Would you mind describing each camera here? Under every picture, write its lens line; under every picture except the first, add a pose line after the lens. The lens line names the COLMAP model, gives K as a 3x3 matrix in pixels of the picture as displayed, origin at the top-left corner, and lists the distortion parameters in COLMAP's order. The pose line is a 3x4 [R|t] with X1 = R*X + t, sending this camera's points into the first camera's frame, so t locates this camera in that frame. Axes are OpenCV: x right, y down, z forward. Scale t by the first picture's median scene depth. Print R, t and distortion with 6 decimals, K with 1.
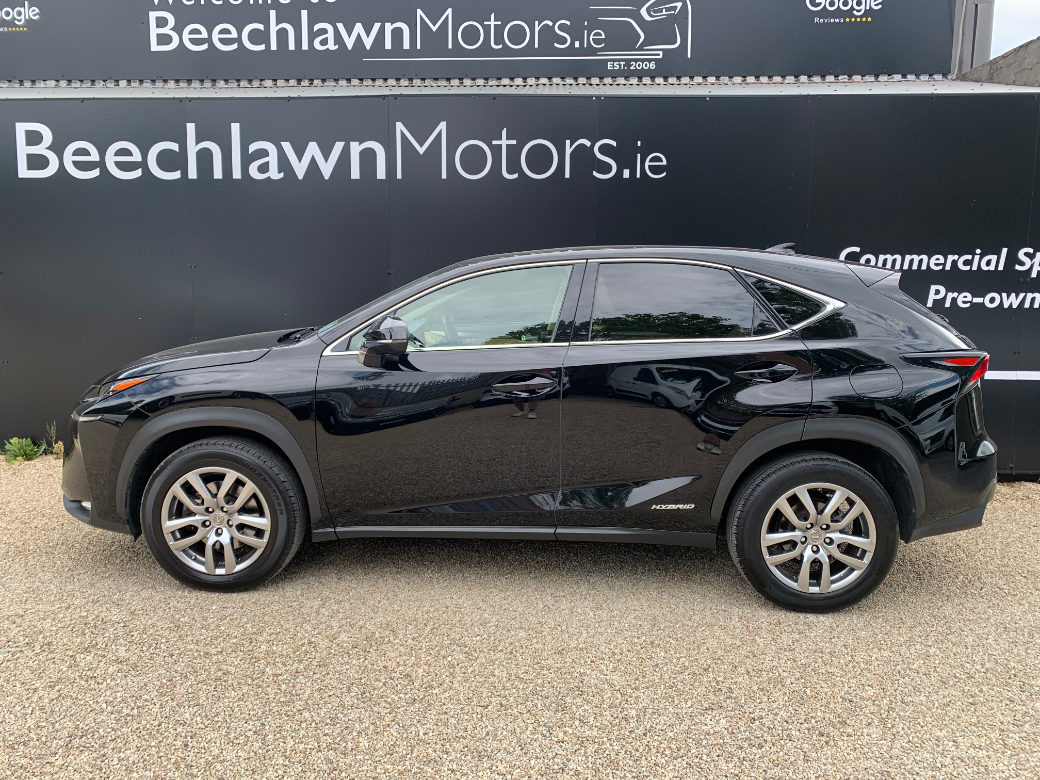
lens RADIAL K [[805.0, 0, 523.4], [0, 805.0, 394.4], [0, 0, 1]] dist [0.035971, -0.027406]
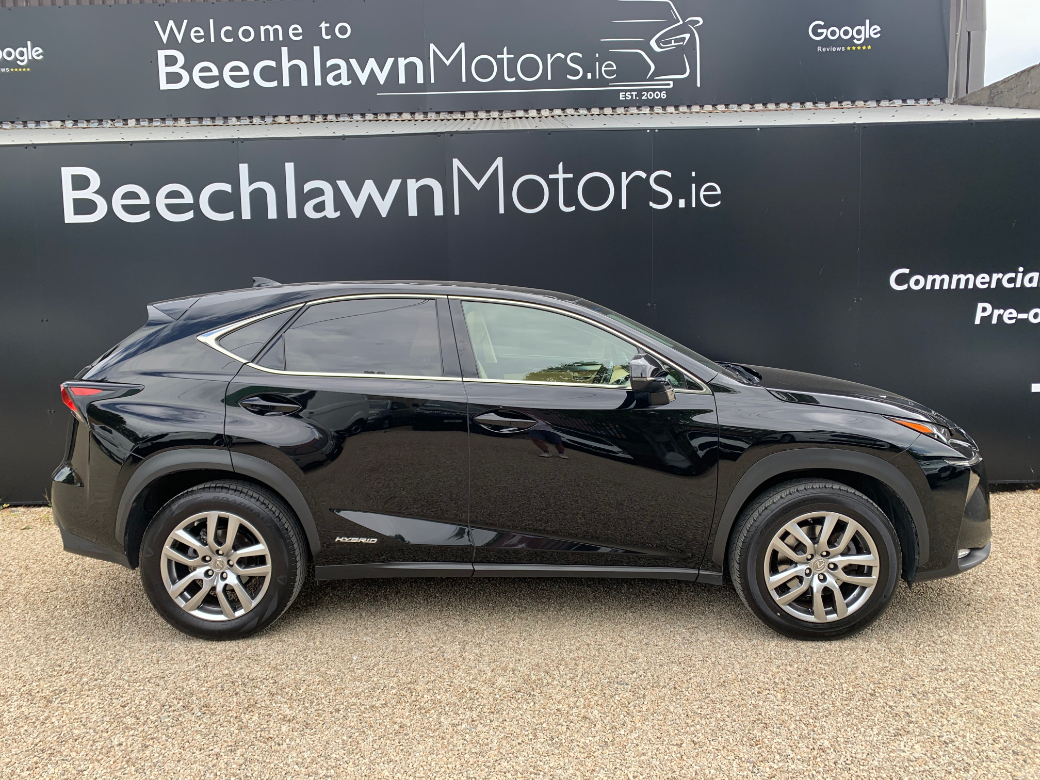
lens RADIAL K [[811.4, 0, 520.0], [0, 811.4, 390.0], [0, 0, 1]] dist [0.047201, -0.043664]
pose [[0.997770, -0.037209, 0.055415, -0.101558], [0.039111, 0.998669, -0.033637, -0.008806], [-0.054090, 0.035729, 0.997897, -0.003293]]
